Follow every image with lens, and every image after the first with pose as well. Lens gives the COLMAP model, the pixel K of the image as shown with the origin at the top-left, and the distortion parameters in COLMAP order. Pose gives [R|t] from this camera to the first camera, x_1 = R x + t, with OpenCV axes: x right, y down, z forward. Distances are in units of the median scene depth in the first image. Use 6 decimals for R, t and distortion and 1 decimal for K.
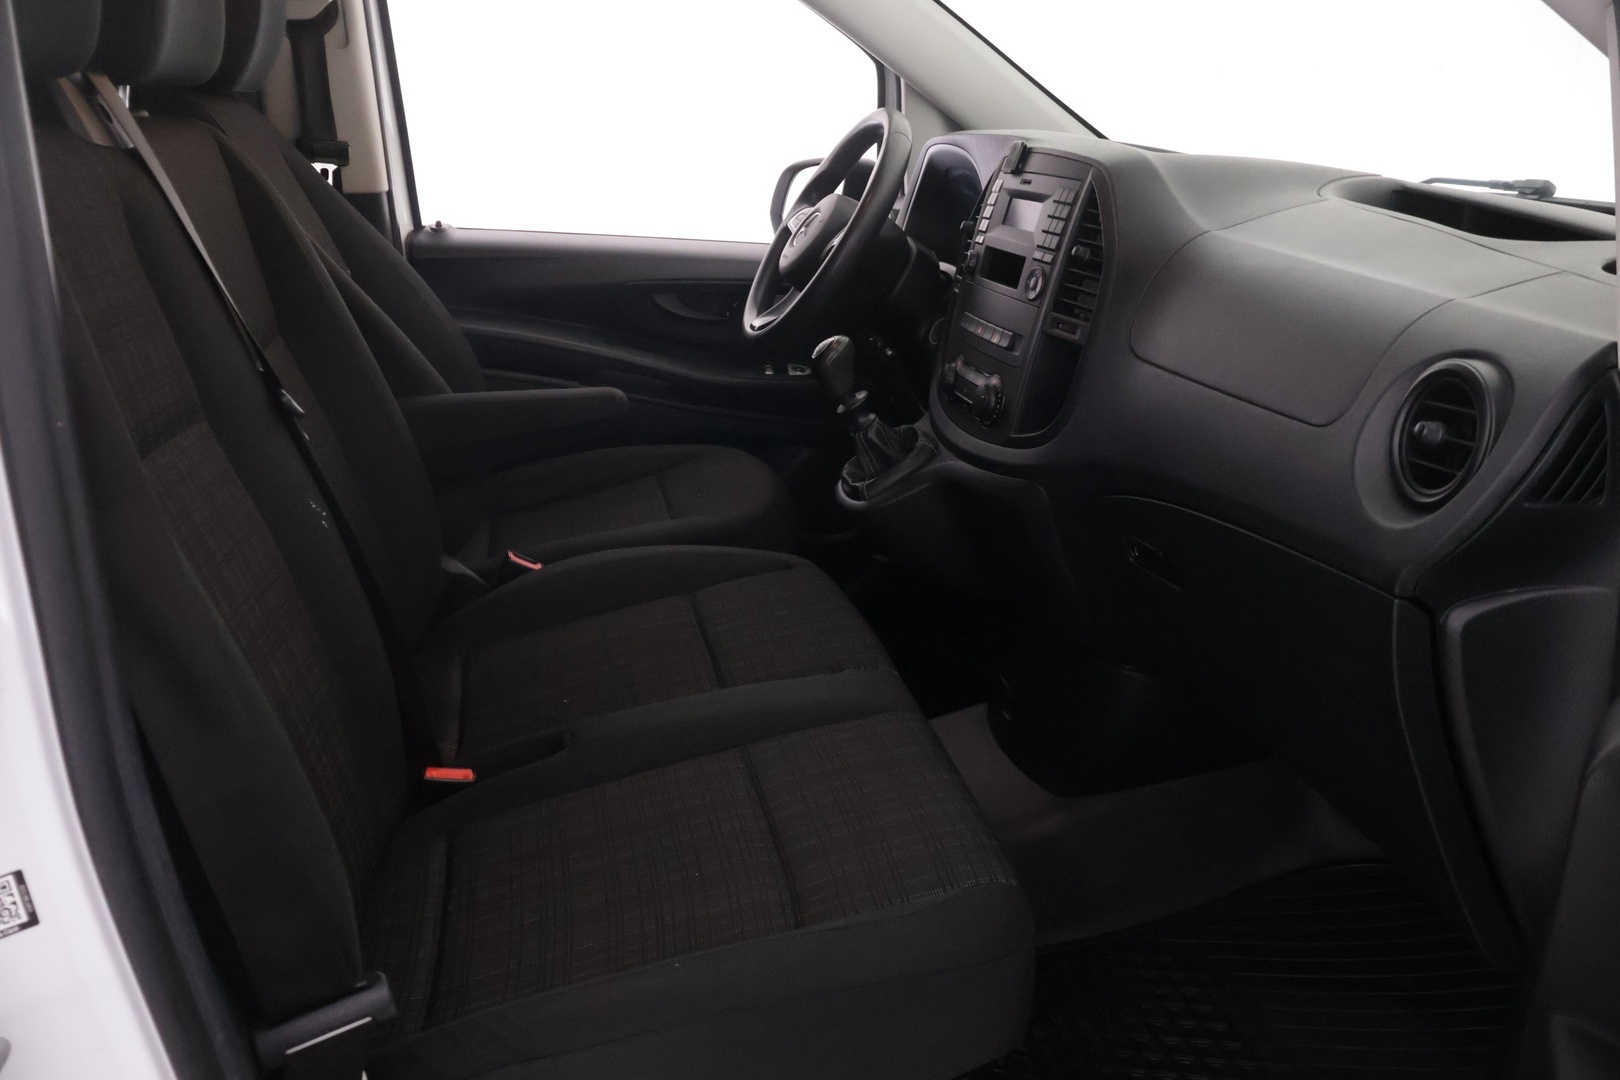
lens RADIAL K [[1284.0, 0, 815.5], [0, 1284.0, 541.1], [0, 0, 1]] dist [-0.011823, -0.009861]
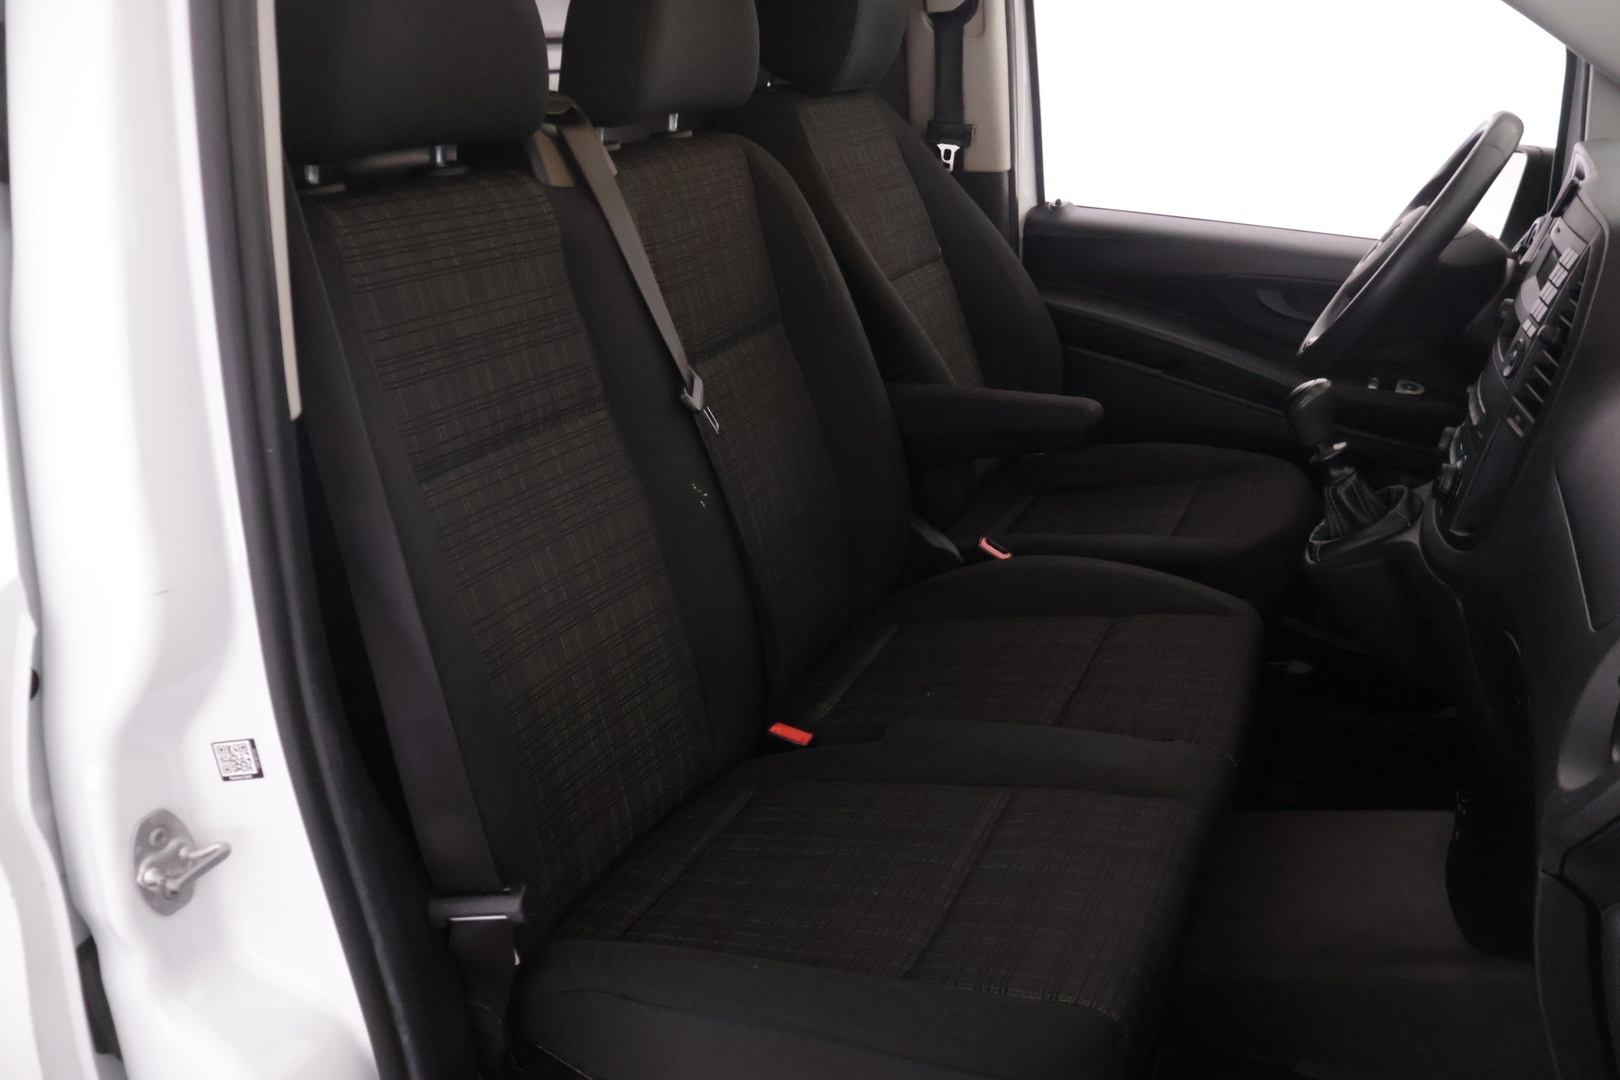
lens RADIAL K [[1284.0, 0, 815.5], [0, 1284.0, 541.1], [0, 0, 1]] dist [-0.011823, -0.009861]
pose [[0.823451, 0.197449, -0.531924, 0.208389], [-0.169227, 0.980294, 0.101909, -0.072264], [0.541563, 0.006099, 0.840638, 0.037032]]
